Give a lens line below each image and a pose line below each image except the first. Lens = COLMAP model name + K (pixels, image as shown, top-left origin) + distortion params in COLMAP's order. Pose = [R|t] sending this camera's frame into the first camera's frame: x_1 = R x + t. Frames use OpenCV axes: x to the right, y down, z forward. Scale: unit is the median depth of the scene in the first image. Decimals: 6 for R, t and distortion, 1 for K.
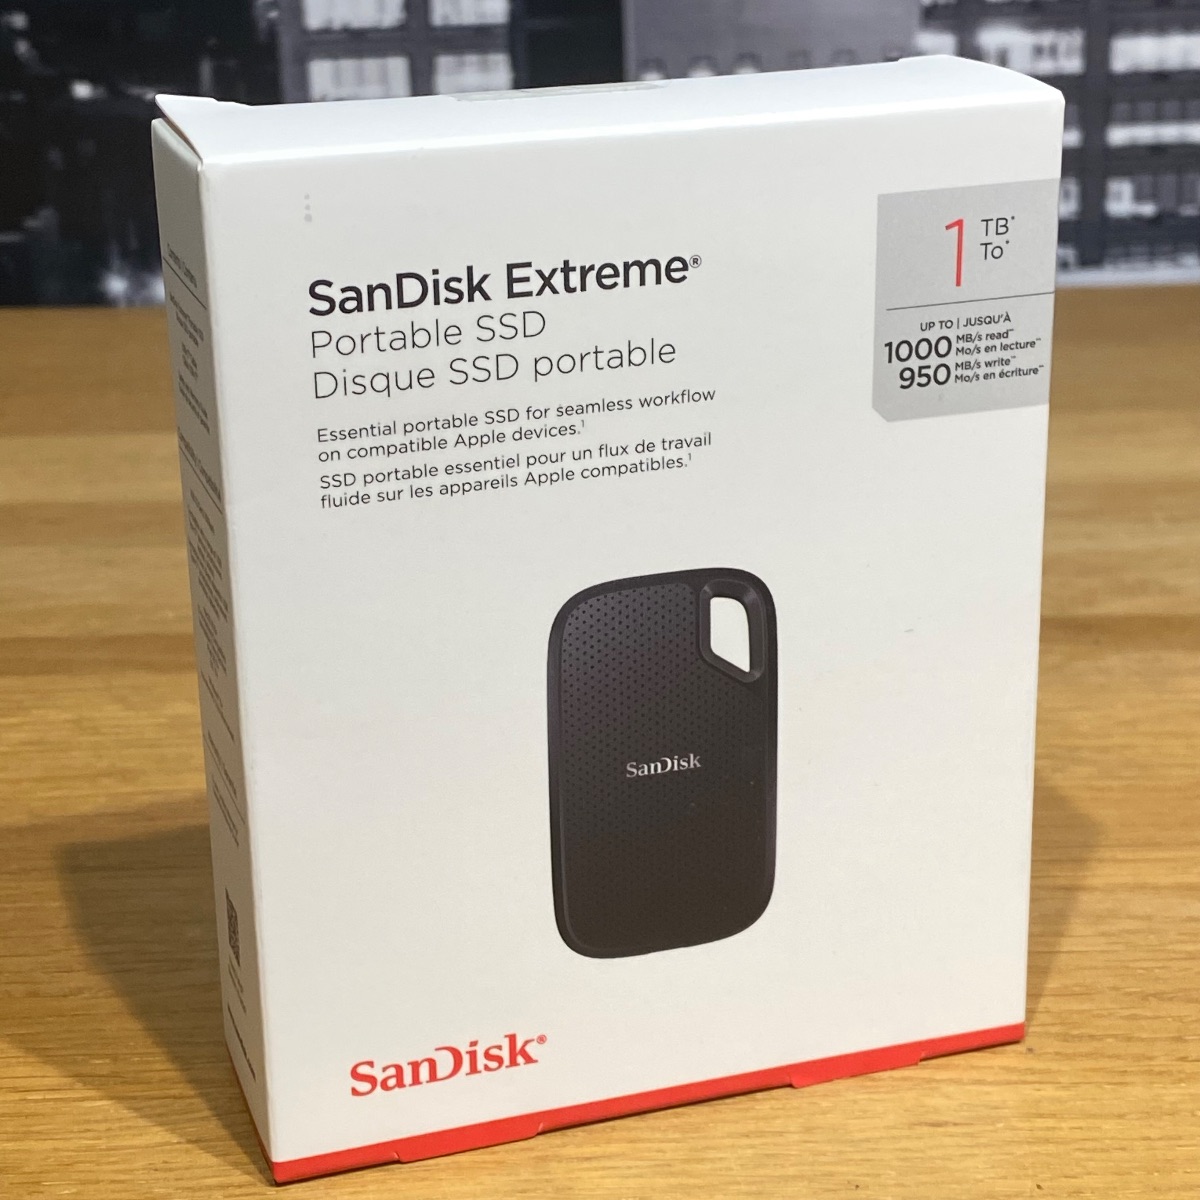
lens RADIAL K [[2412.6, 0, 571.1], [0, 2412.6, 592.7], [0, 0, 1]] dist [0.207236, -0.679254]
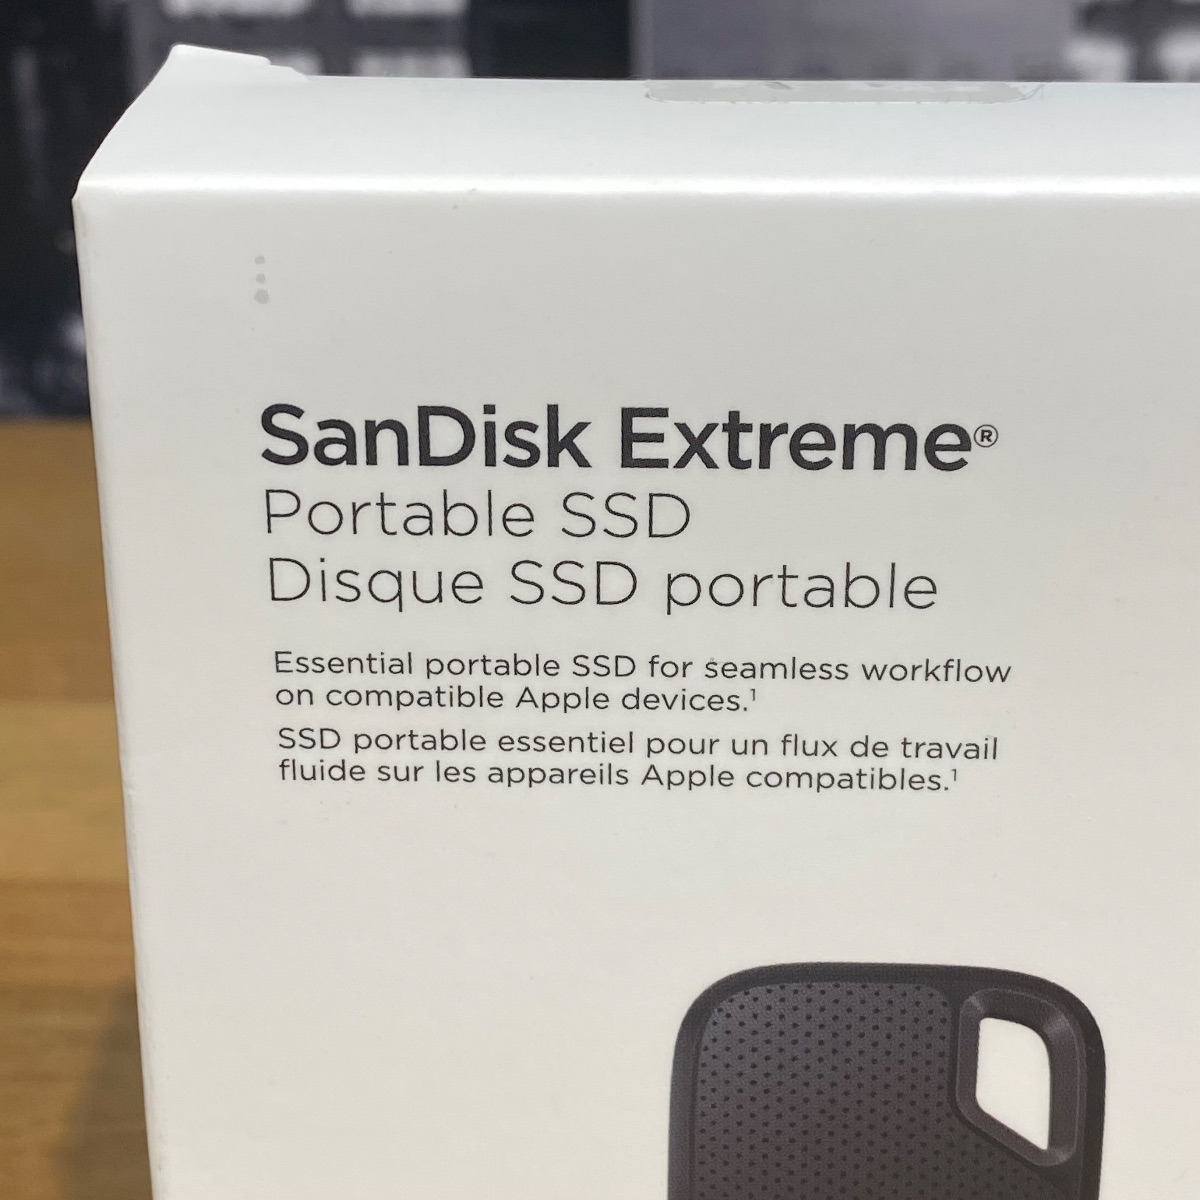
lens RADIAL K [[2483.8, 0, 574.4], [0, 2483.8, 598.2], [0, 0, 1]] dist [0.217593, -0.894409]
pose [[0.938849, 0.144448, -0.312565, 0.138932], [-0.132709, 0.989419, 0.058633, -0.117121], [0.317727, -0.013568, 0.948085, 0.428036]]
